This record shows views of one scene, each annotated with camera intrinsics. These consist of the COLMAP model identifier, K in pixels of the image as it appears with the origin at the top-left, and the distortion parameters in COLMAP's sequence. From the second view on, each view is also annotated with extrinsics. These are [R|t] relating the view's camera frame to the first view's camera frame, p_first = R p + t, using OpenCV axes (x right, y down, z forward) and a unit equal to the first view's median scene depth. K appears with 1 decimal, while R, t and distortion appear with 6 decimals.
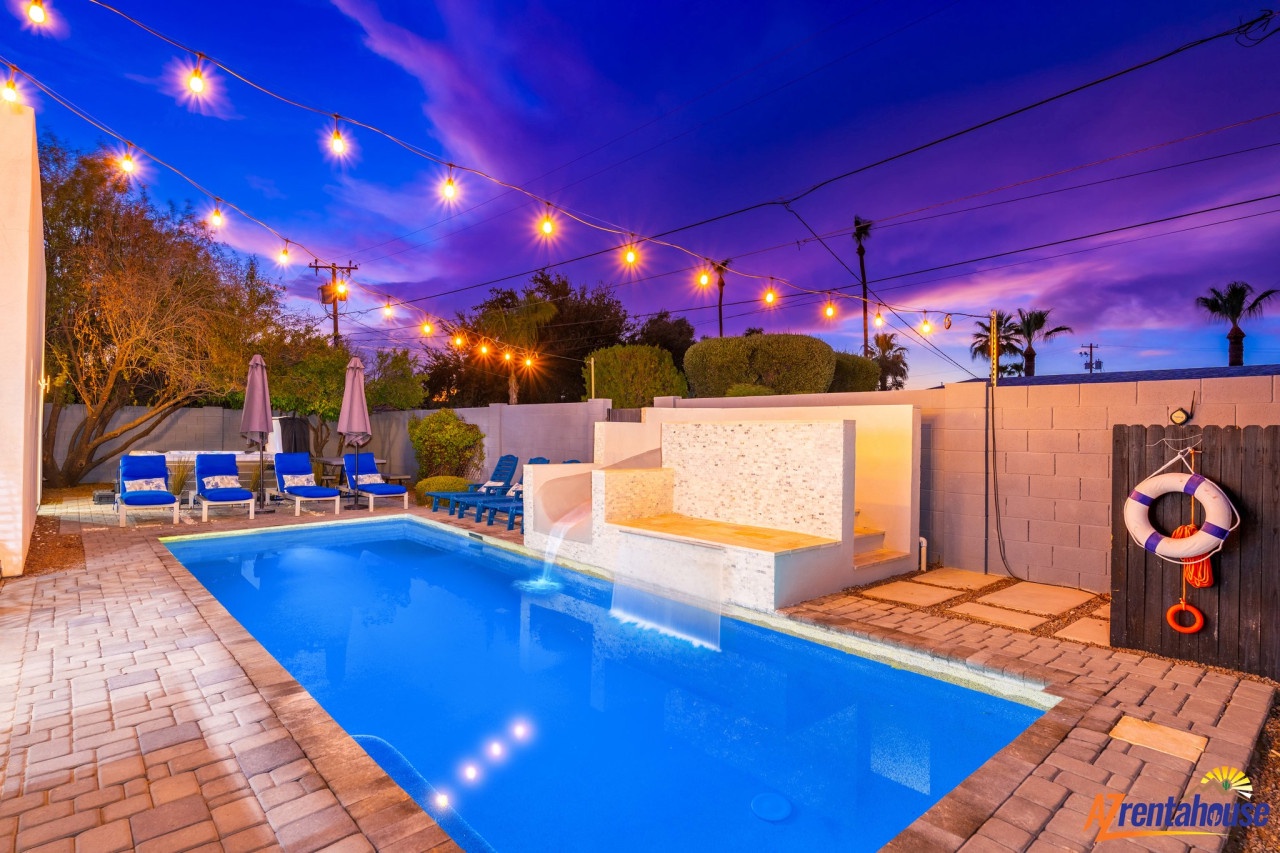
lens RADIAL K [[645.7, 0, 640.0], [0, 645.7, 426.5], [0, 0, 1]] dist [0.000477, -0.000321]
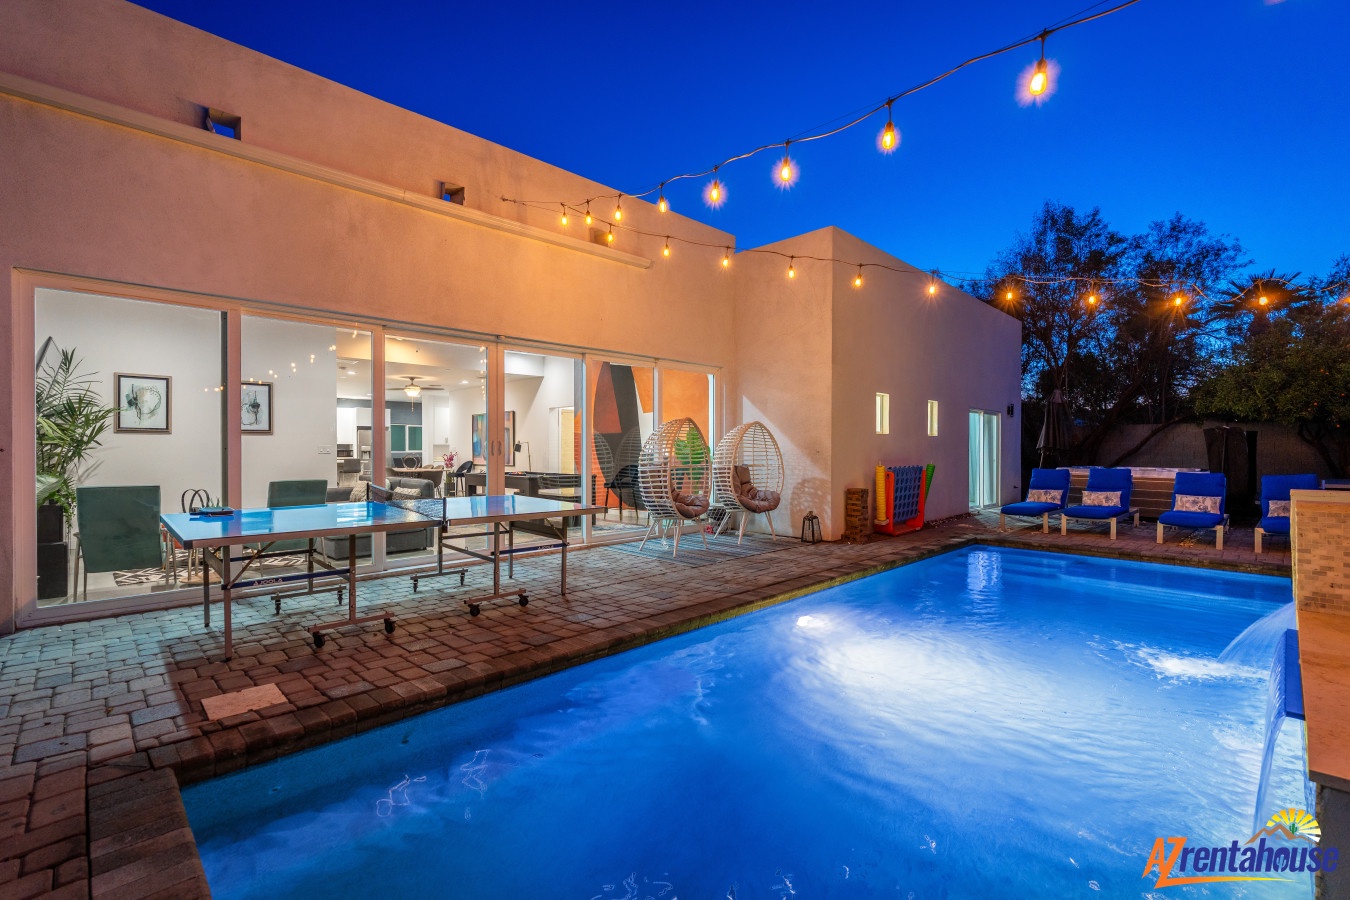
lens RADIAL K [[602.0, 0, 675.0], [0, 602.0, 450.0], [0, 0, 1]] dist [-0.002722, 0.000005]
pose [[0.048611, -0.011973, -0.998746, 0.387756], [0.011487, 0.999869, -0.011428, 0.029799], [0.998752, -0.010917, 0.048742, 0.535004]]
